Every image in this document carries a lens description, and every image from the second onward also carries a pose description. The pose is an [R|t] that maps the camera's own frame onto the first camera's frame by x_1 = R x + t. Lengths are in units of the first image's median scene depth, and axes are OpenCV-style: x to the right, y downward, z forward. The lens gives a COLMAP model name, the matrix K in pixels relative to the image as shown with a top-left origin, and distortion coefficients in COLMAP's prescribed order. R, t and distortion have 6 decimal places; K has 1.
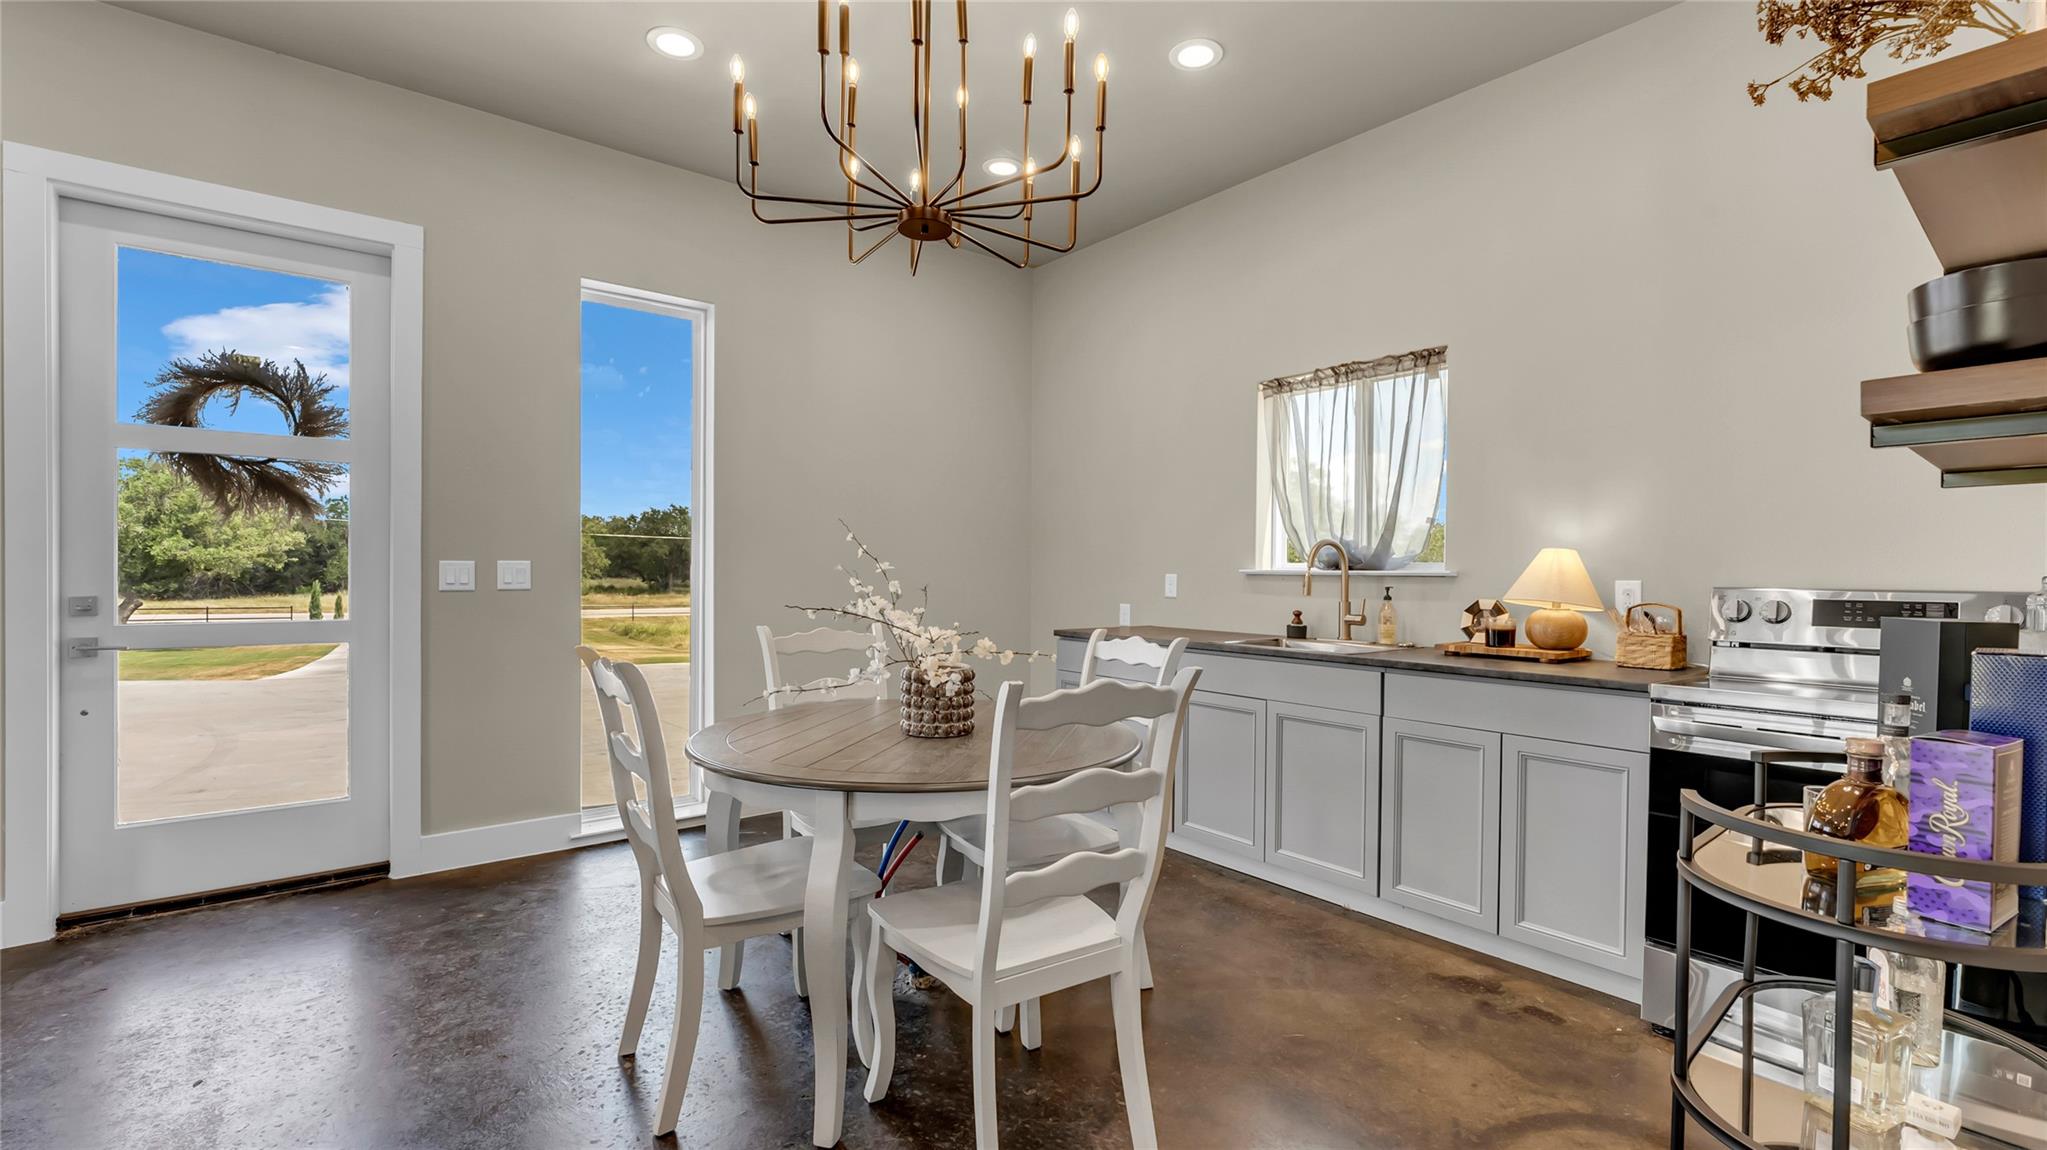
lens RADIAL K [[834.6, 0, 1034.7], [0, 834.6, 582.3], [0, 0, 1]] dist [-0.002707, -0.000129]
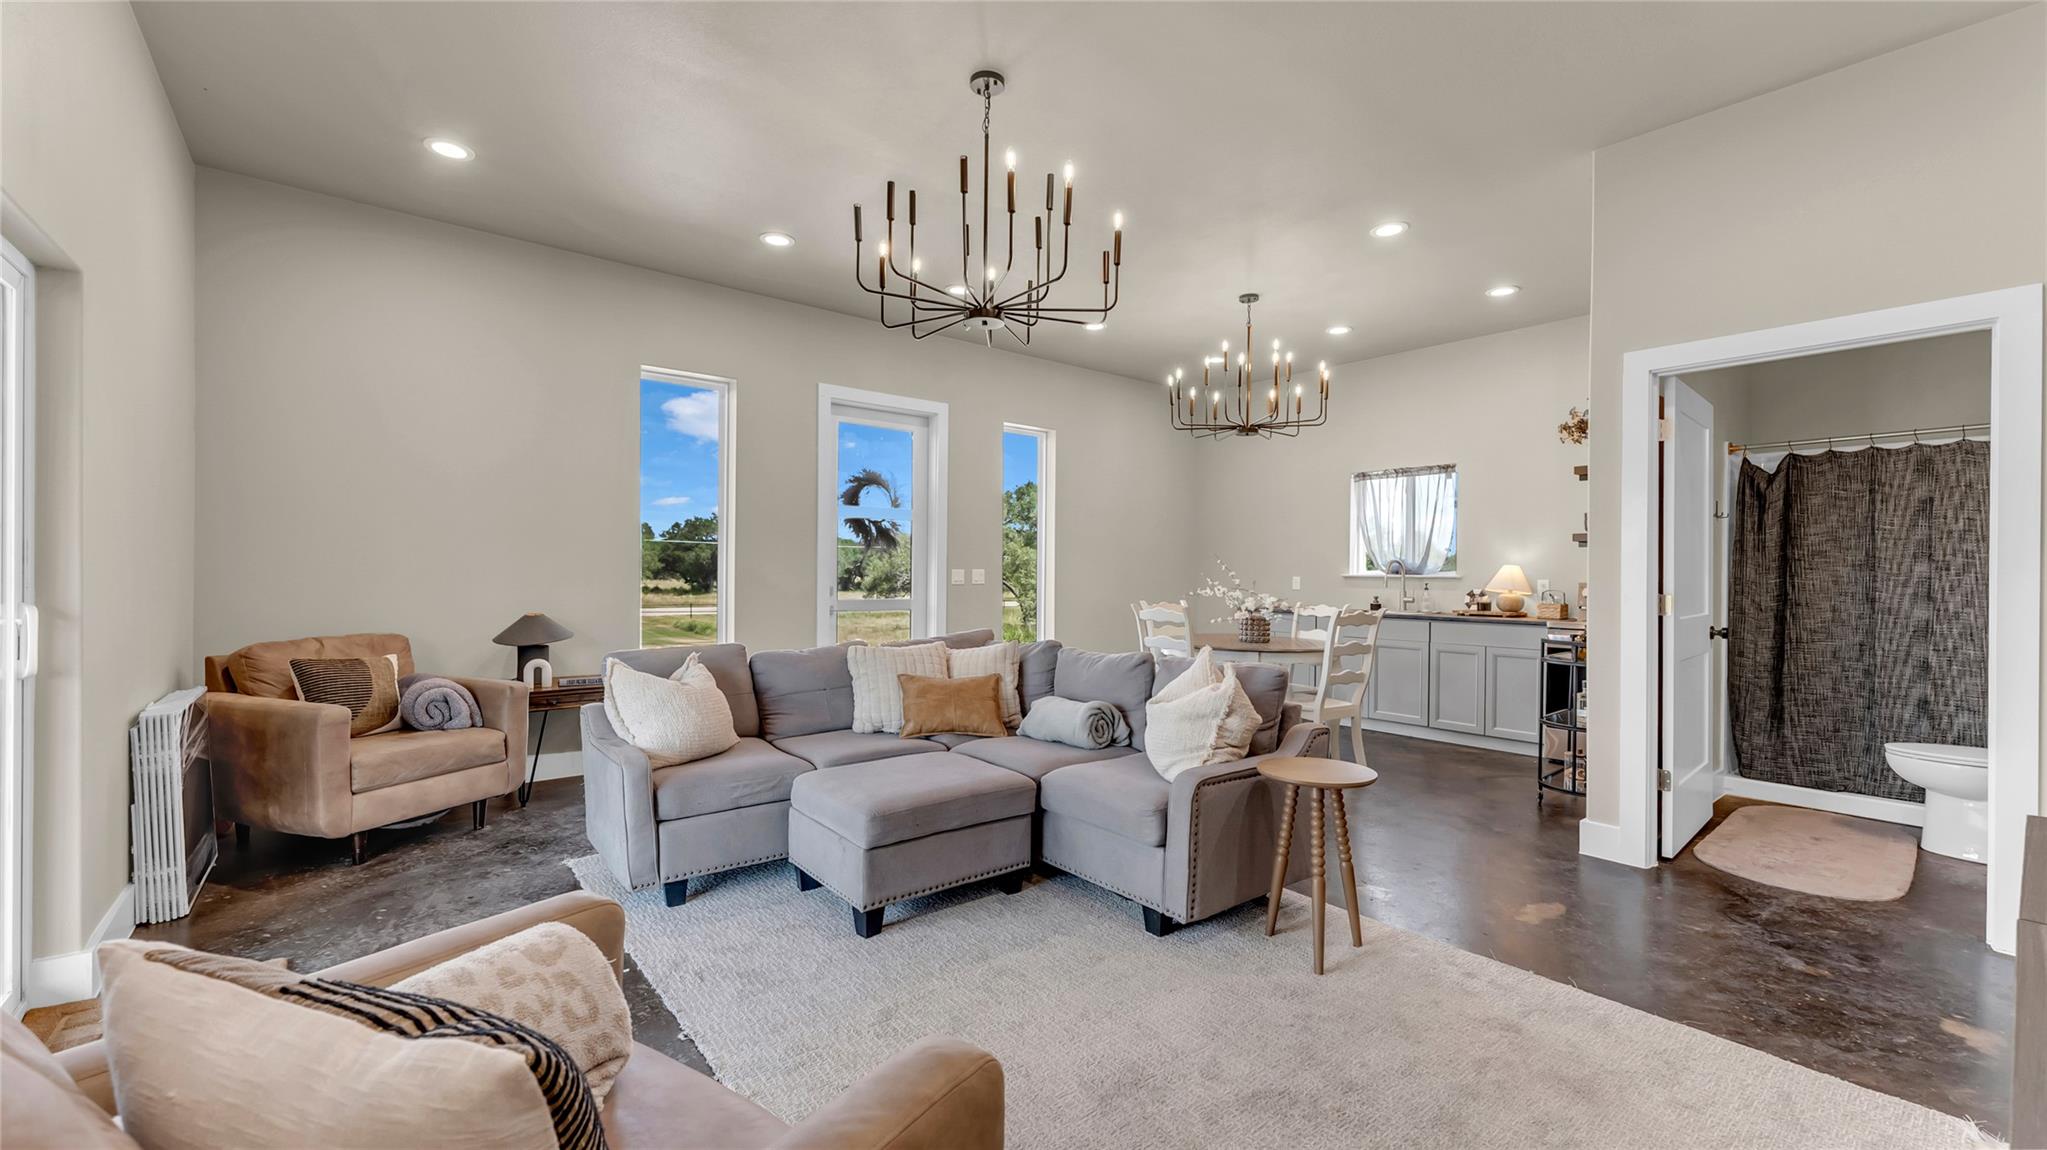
lens RADIAL K [[834.6, 0, 1007.9], [0, 834.6, 575.5], [0, 0, 1]] dist [-0.002707, -0.000129]
pose [[0.999996, 0.000329, 0.002860, -0.573393], [-0.000298, 0.999941, -0.010855, 0.009215], [-0.002863, 0.010854, 0.999937, -0.972672]]
